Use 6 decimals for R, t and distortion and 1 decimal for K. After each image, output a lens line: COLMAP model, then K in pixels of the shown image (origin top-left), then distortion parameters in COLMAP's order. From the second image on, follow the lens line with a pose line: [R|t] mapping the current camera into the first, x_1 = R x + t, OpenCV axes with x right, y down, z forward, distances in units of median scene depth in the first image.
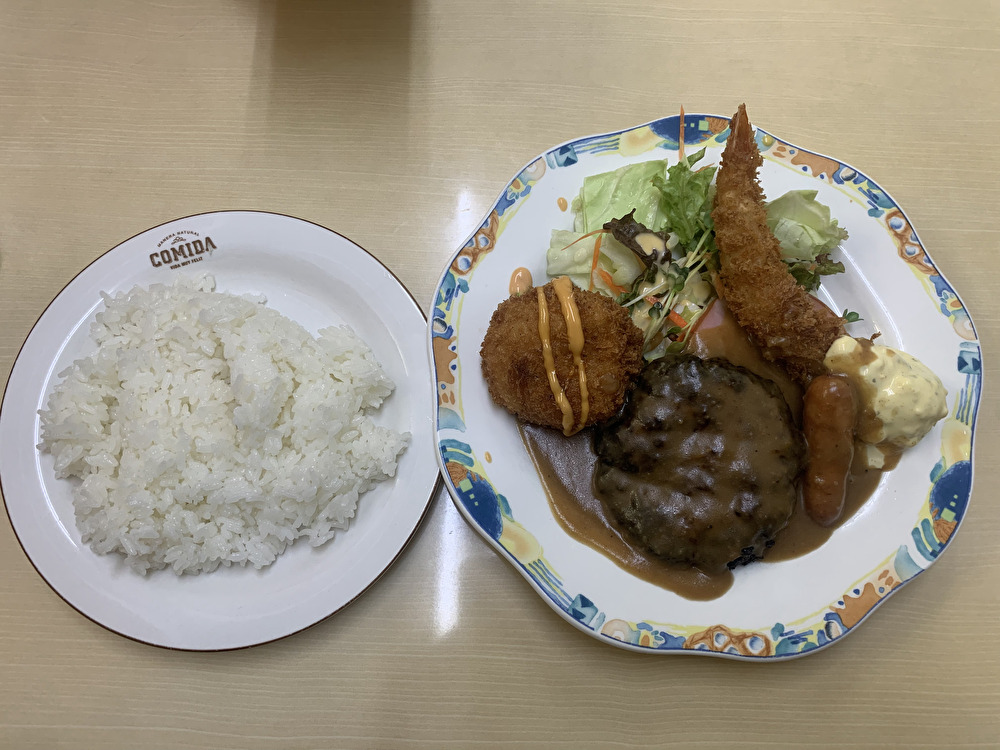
lens RADIAL K [[770.6, 0, 505.2], [0, 770.6, 379.7], [0, 0, 1]] dist [0.024496, -0.020701]
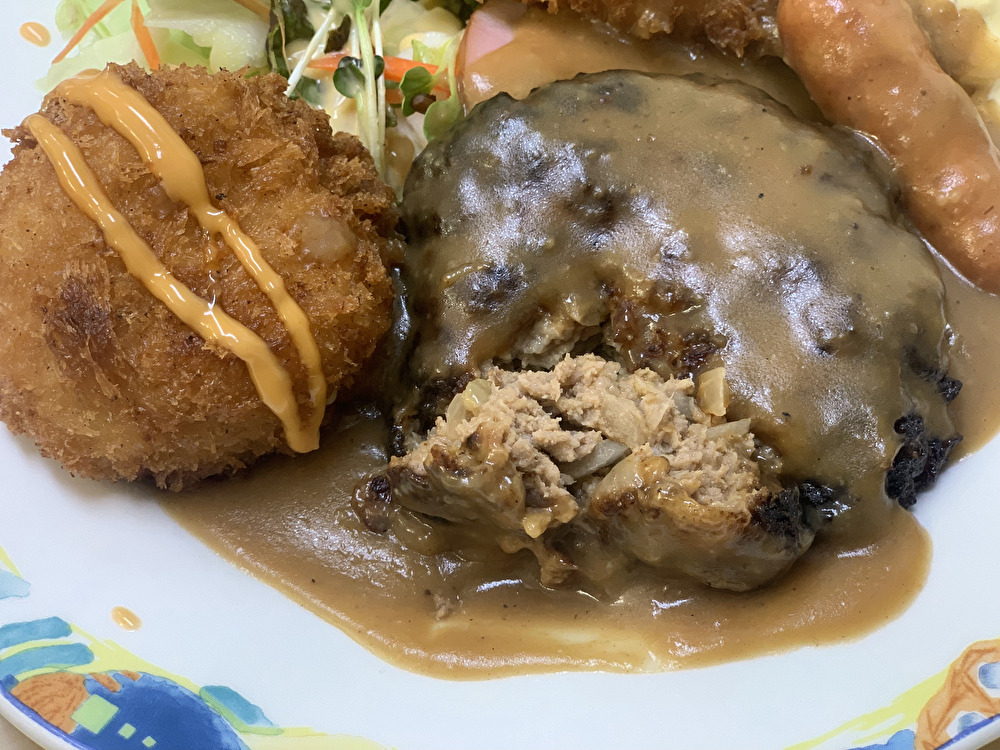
lens RADIAL K [[1526.0, 0, 492.8], [0, 1526.0, 371.7], [0, 0, 1]] dist [0.020153, 0.000000]
pose [[0.850962, -0.458886, 0.255515, -0.007424], [0.518017, 0.813607, -0.264013, 0.276040], [-0.086736, 0.357026, 0.930059, 0.345559]]
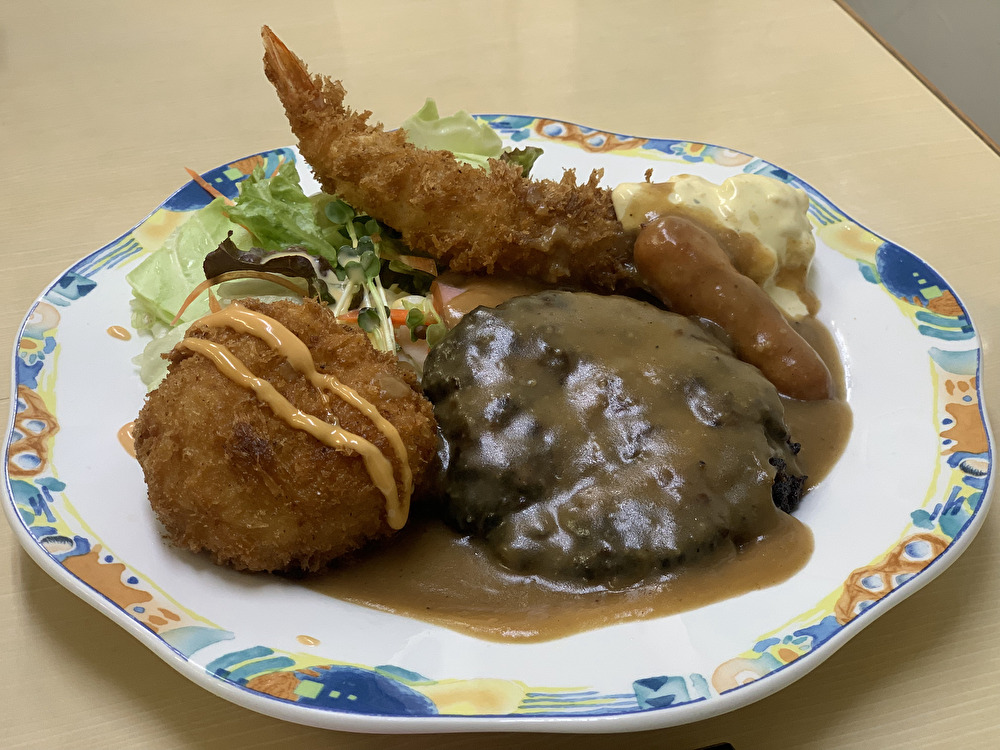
lens RADIAL K [[1526.0, 0, 501.6], [0, 1526.0, 375.4], [0, 0, 1]] dist [0.020153, 0.000000]
pose [[0.708257, -0.459966, 0.535540, -0.377446], [0.690670, 0.608474, -0.390812, 0.465821], [-0.146102, 0.646677, 0.748641, 0.166582]]
